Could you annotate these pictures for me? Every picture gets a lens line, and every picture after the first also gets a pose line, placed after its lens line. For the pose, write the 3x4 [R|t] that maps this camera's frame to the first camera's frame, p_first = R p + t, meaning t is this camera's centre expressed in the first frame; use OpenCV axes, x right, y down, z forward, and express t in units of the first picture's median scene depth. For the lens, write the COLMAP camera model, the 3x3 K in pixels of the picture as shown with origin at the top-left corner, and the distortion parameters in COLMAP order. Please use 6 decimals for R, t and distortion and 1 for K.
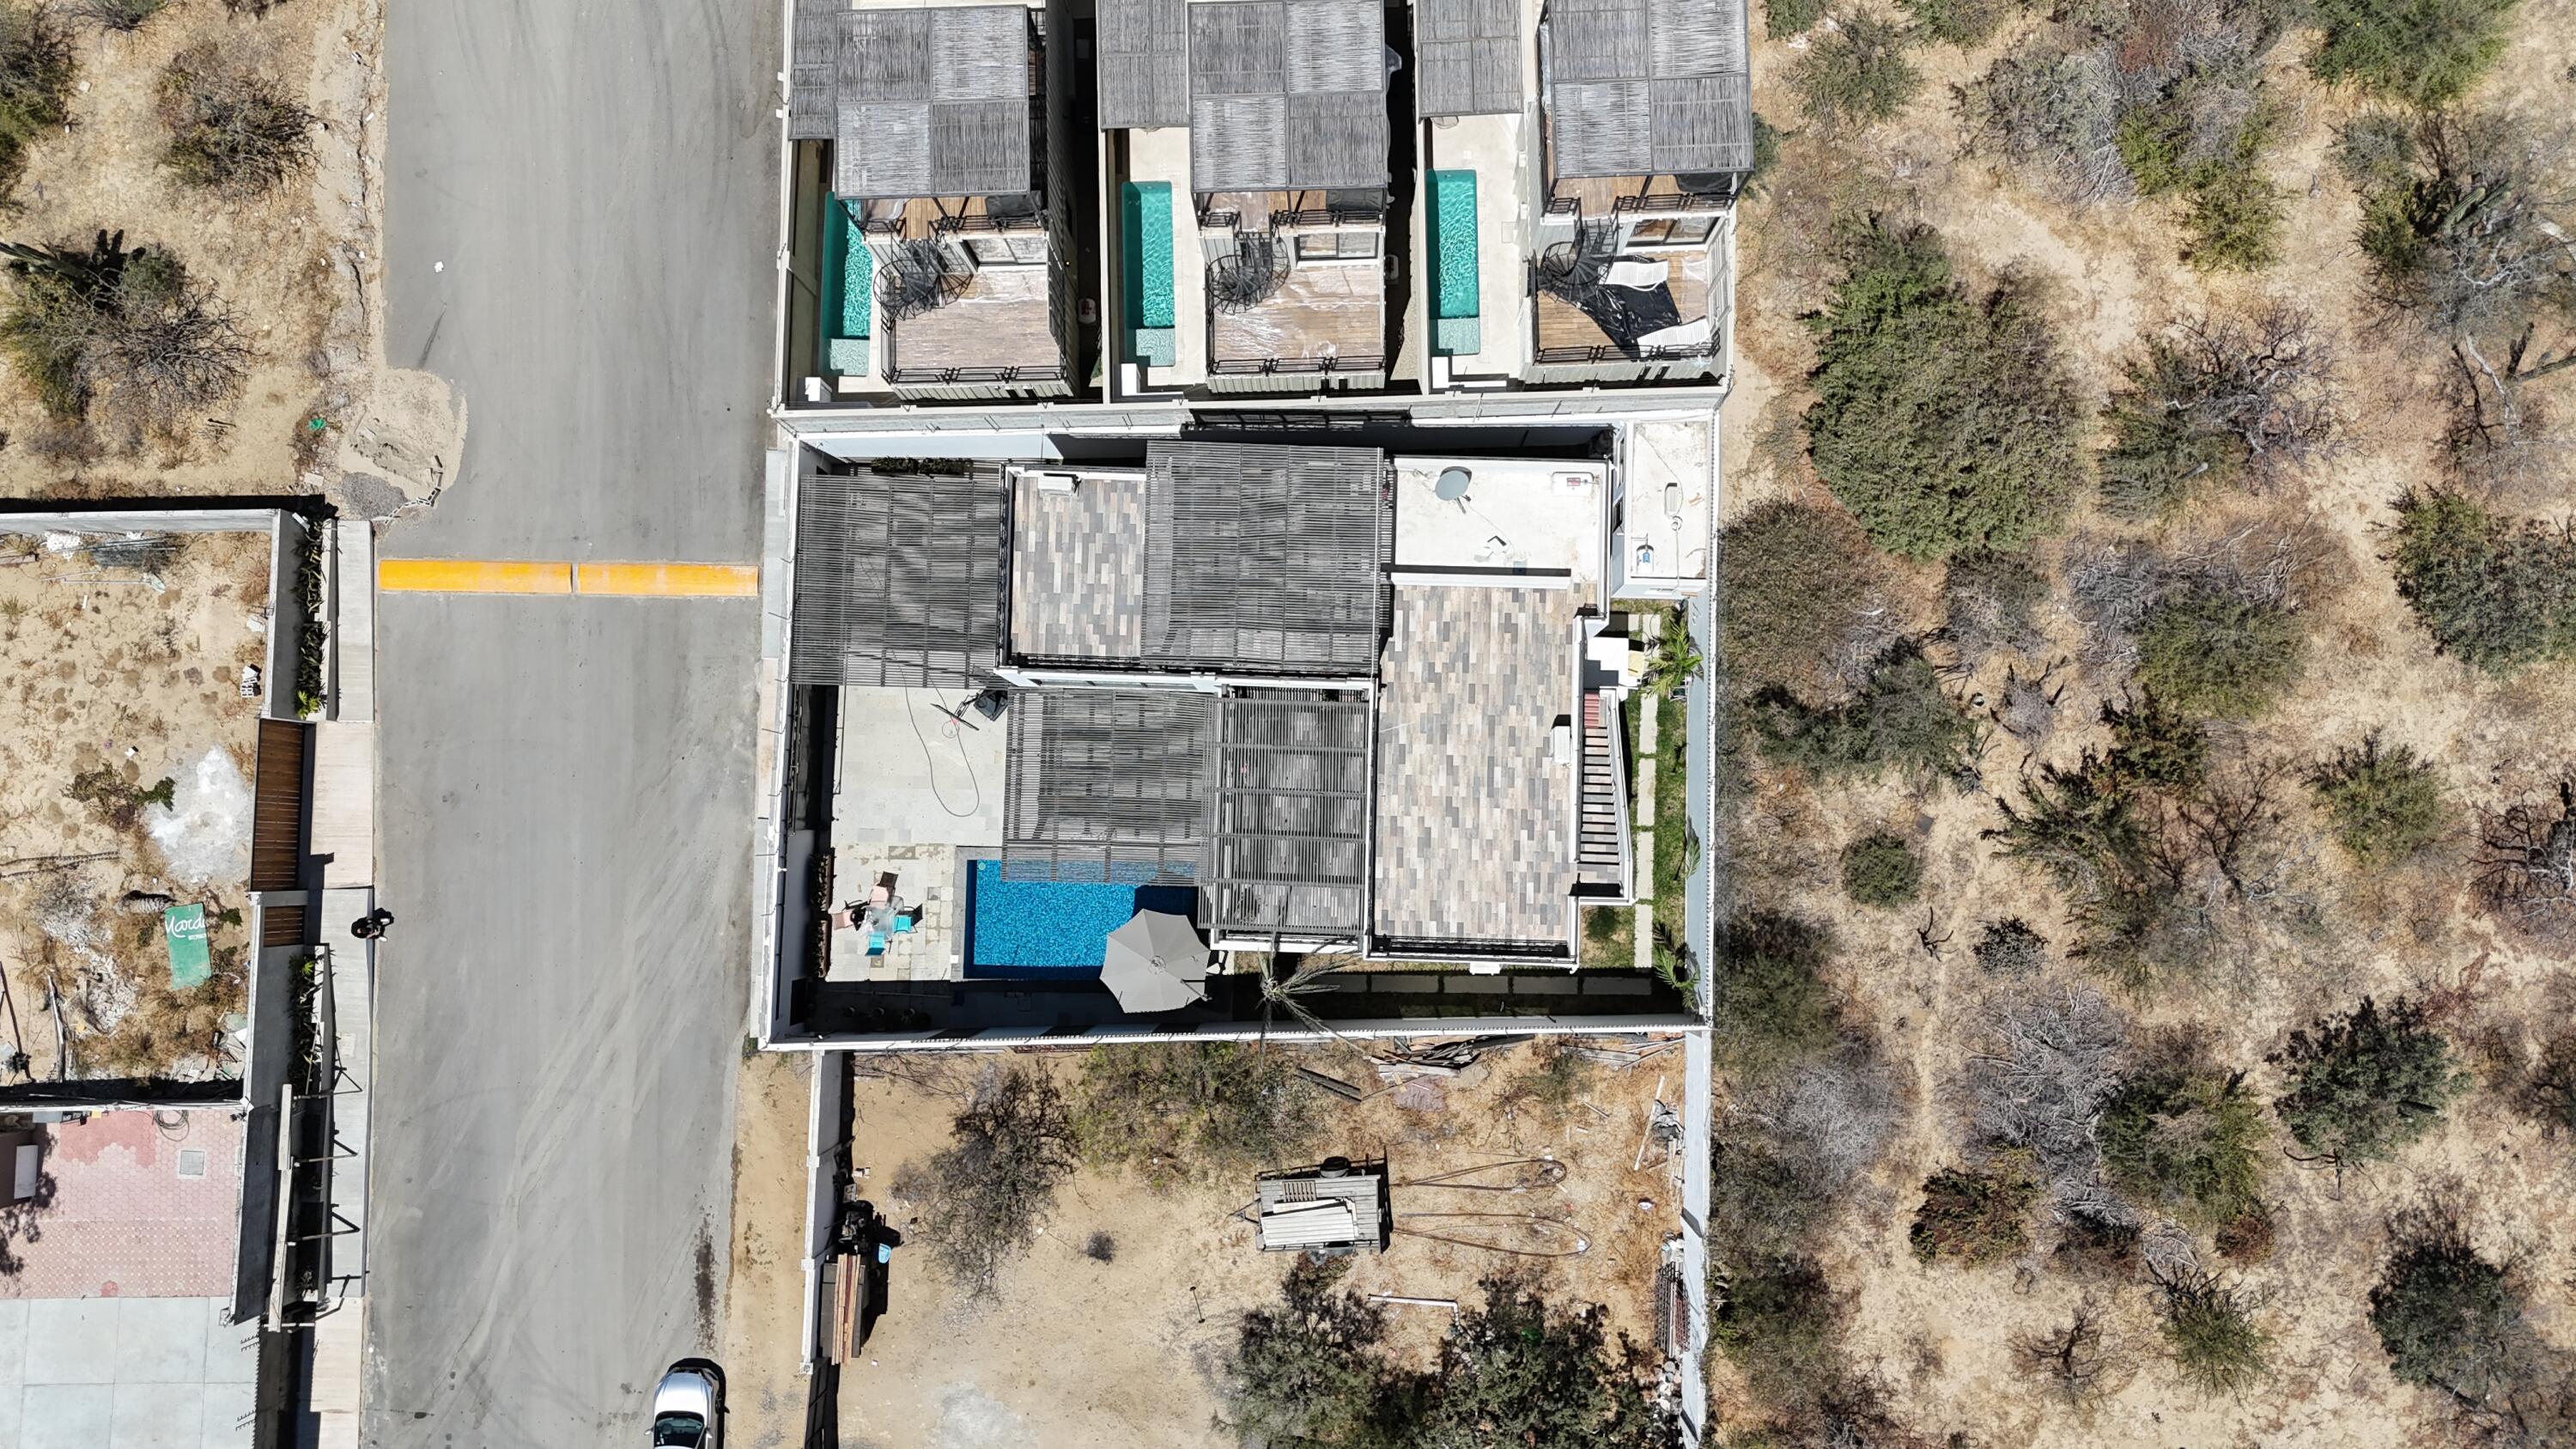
lens RADIAL K [[1896.9, 0, 1300.7], [0, 1896.9, 721.2], [0, 0, 1]] dist [0.066661, -0.062663]
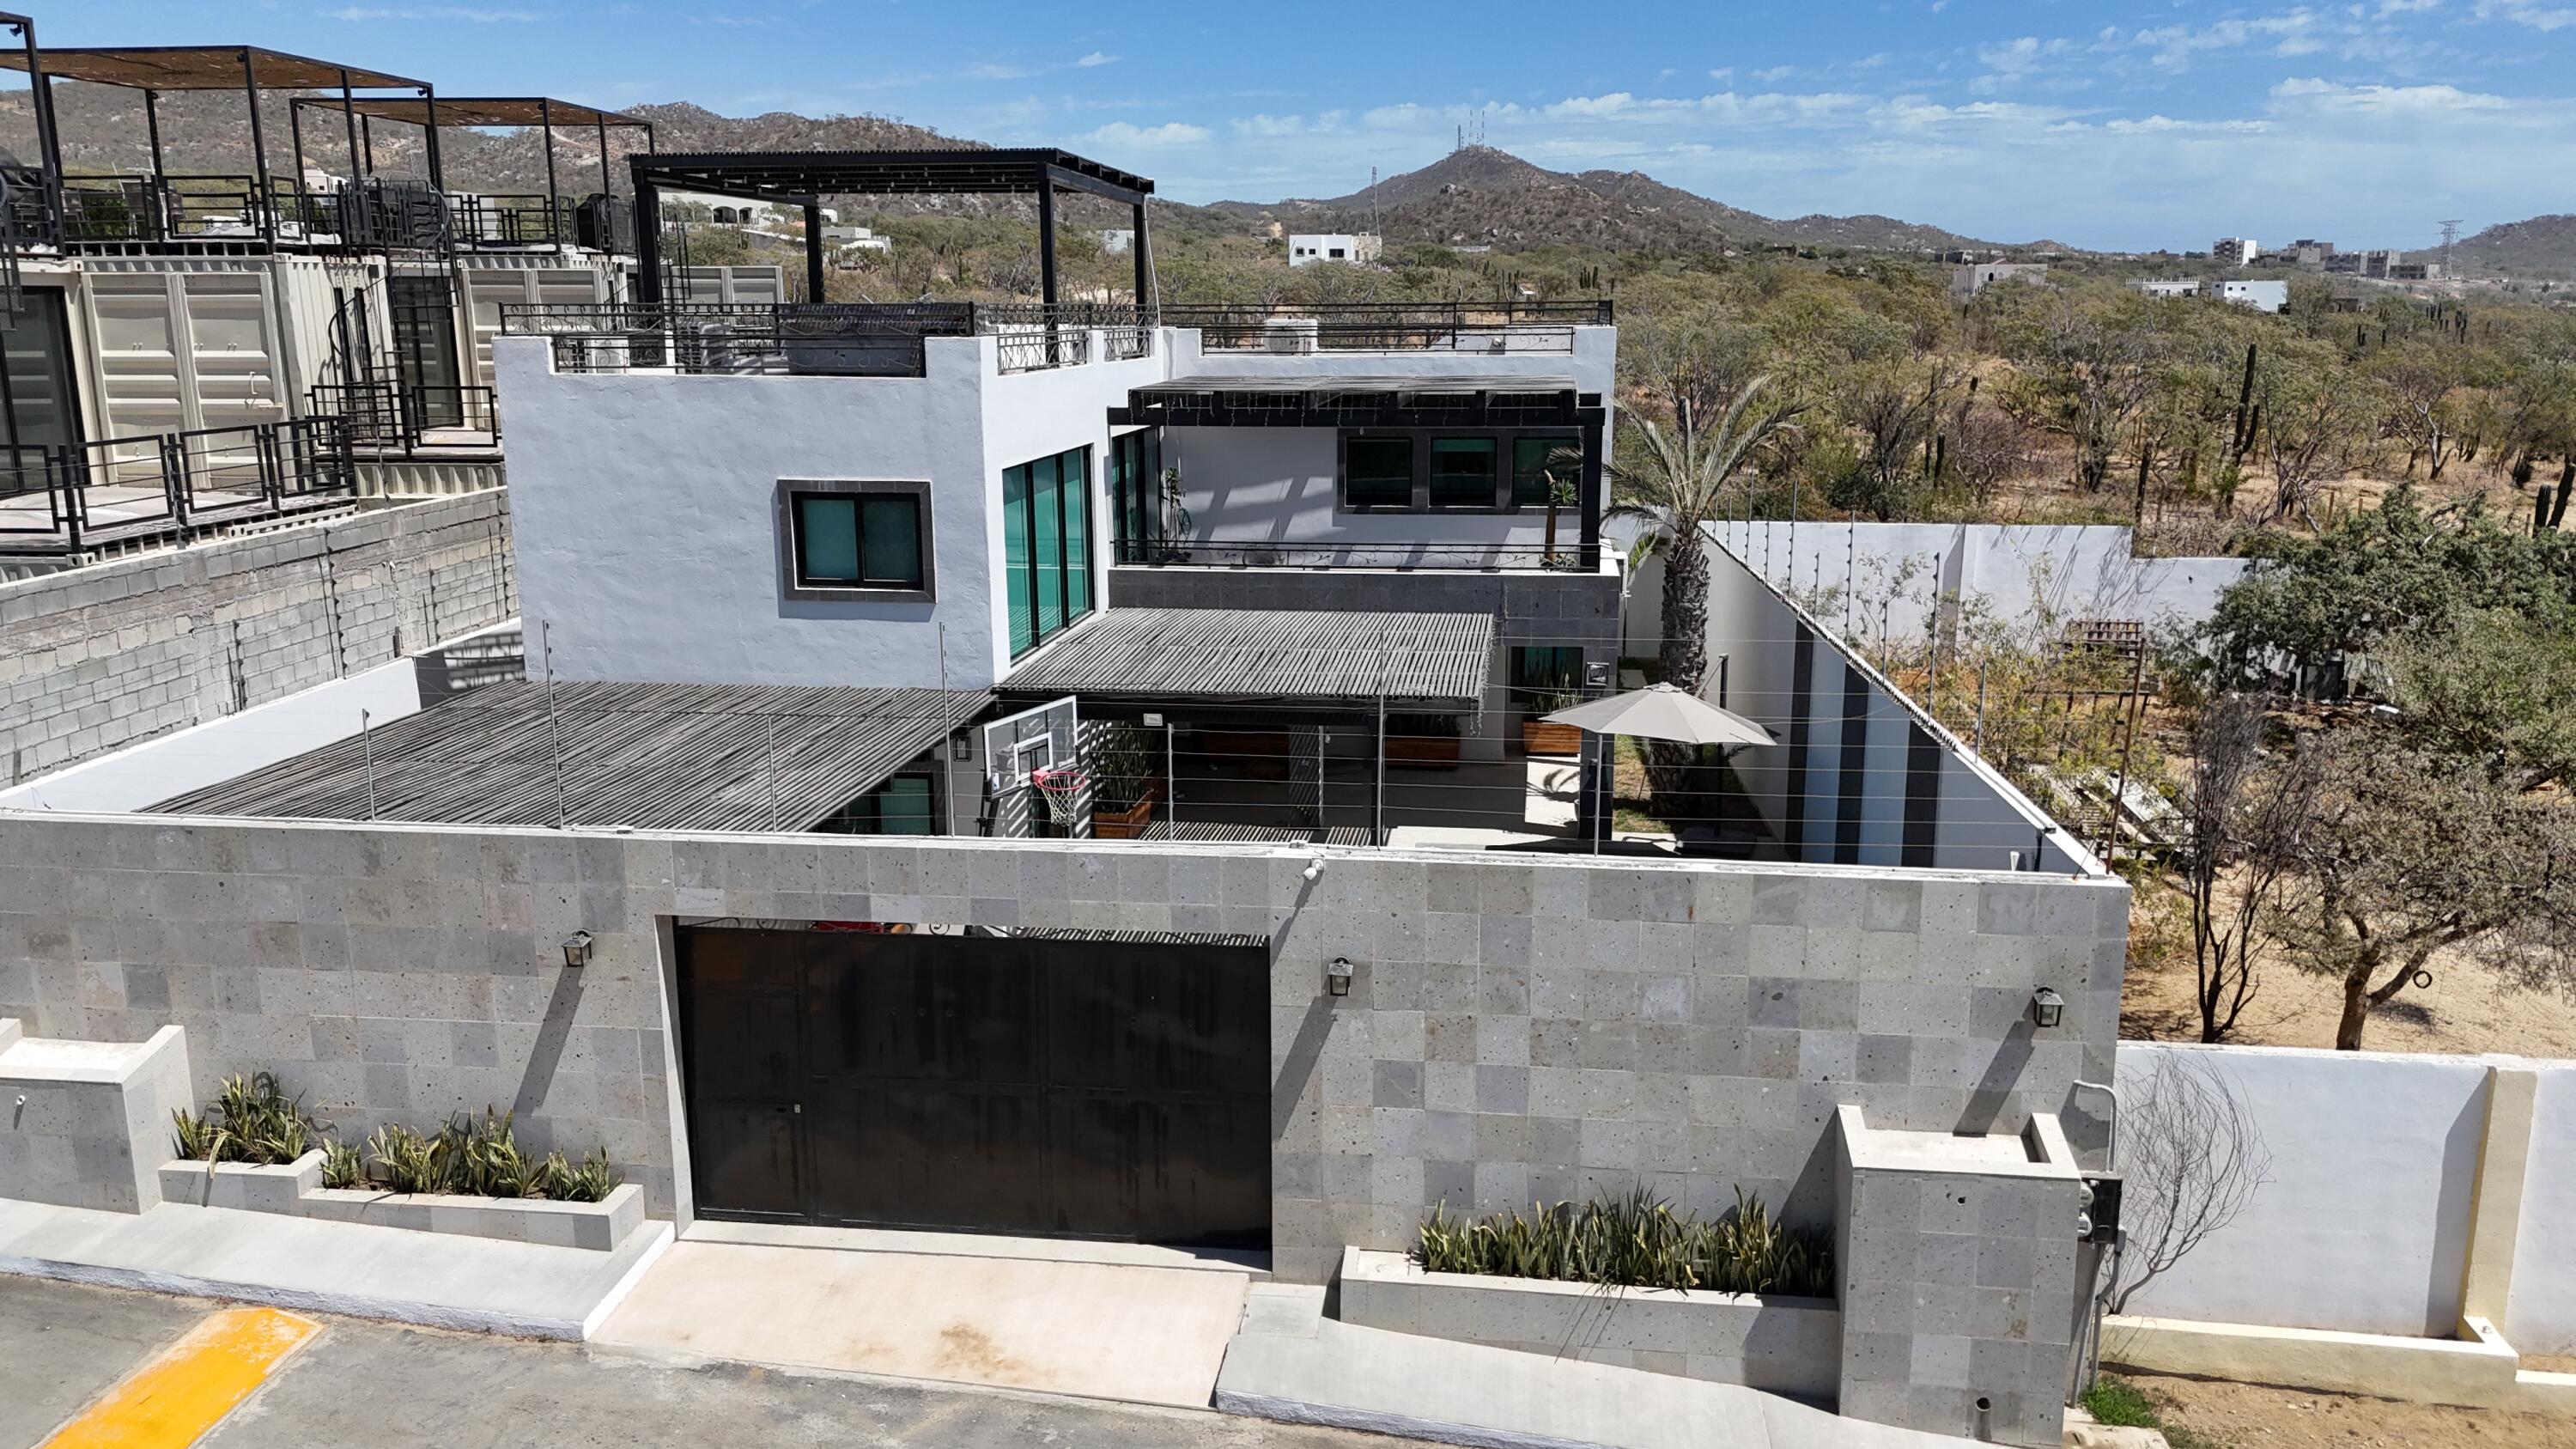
lens RADIAL K [[1896.9, 0, 1297.9], [0, 1896.9, 716.4], [0, 0, 1]] dist [0.066661, -0.062663]
pose [[0.095543, -0.190620, 0.977003, -0.512248], [0.992796, 0.089532, -0.079619, 0.074174], [-0.072296, 0.977572, 0.197802, 0.880098]]
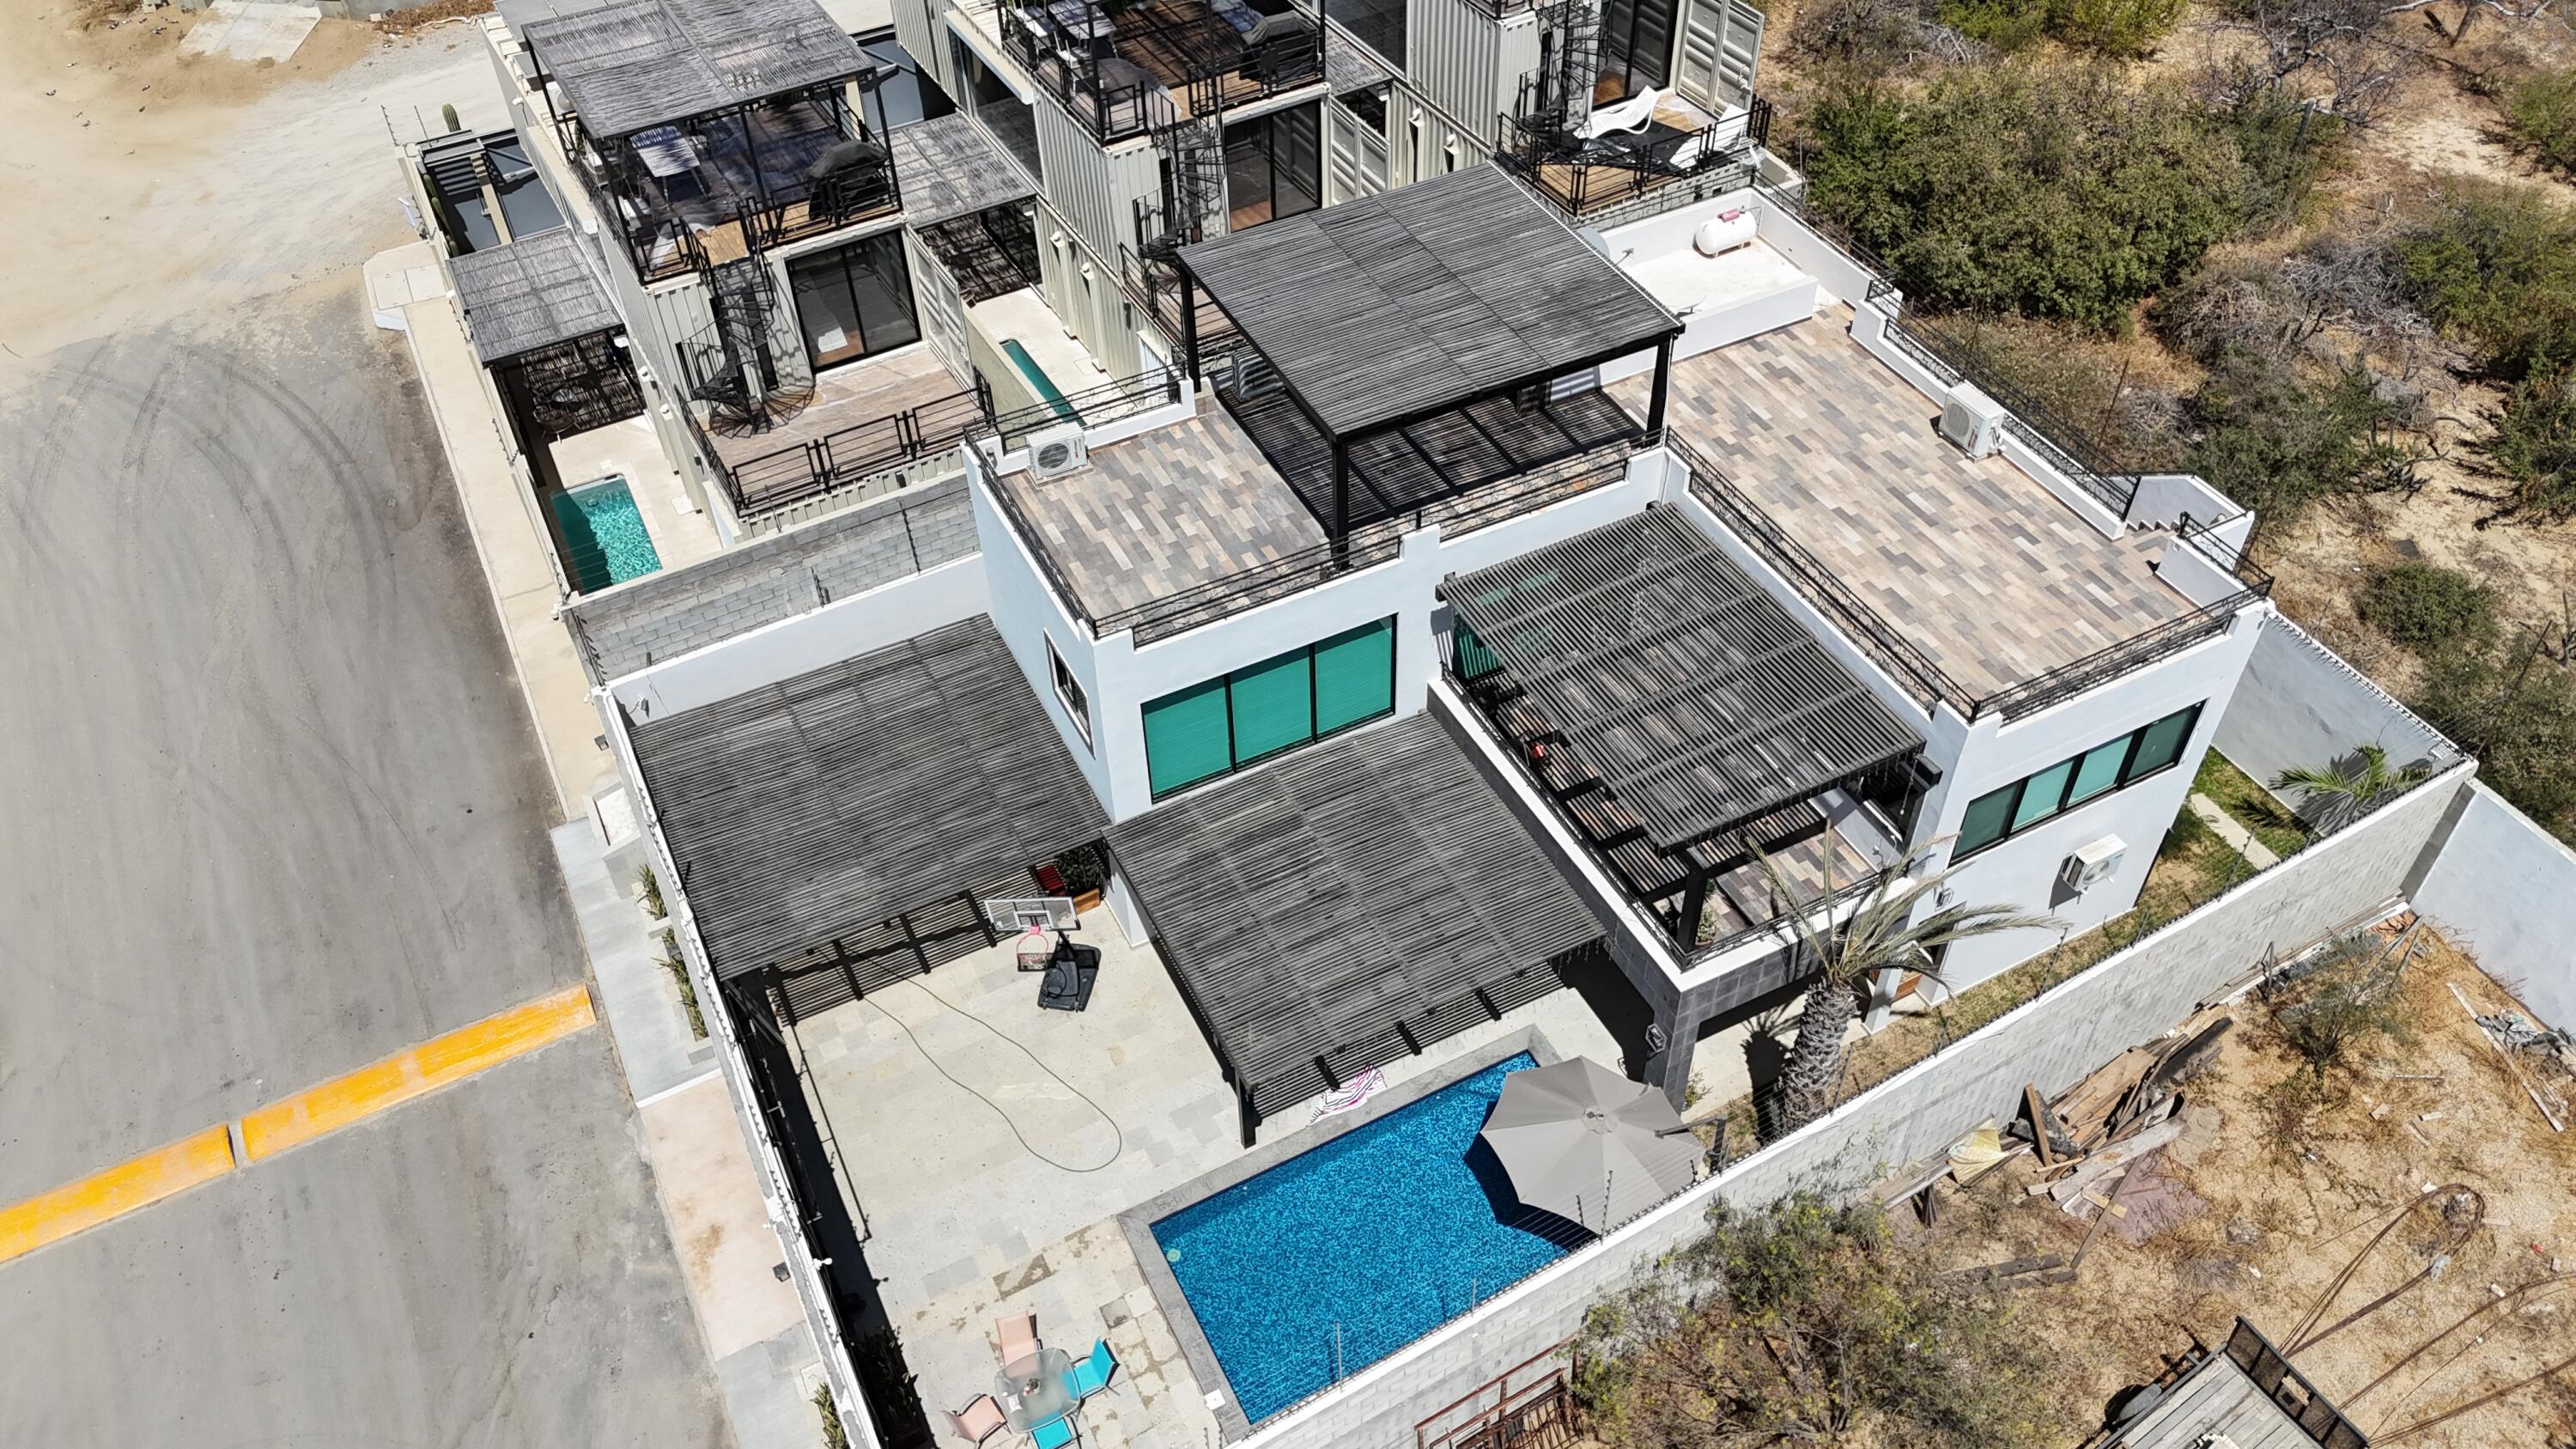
lens RADIAL K [[1896.9, 0, 1294.8], [0, 1896.9, 718.4], [0, 0, 1]] dist [0.066661, -0.062663]
pose [[0.880211, -0.335748, 0.335414, -0.267991], [0.473682, 0.665066, -0.577332, 0.297095], [-0.029234, 0.667054, 0.744436, 0.532168]]
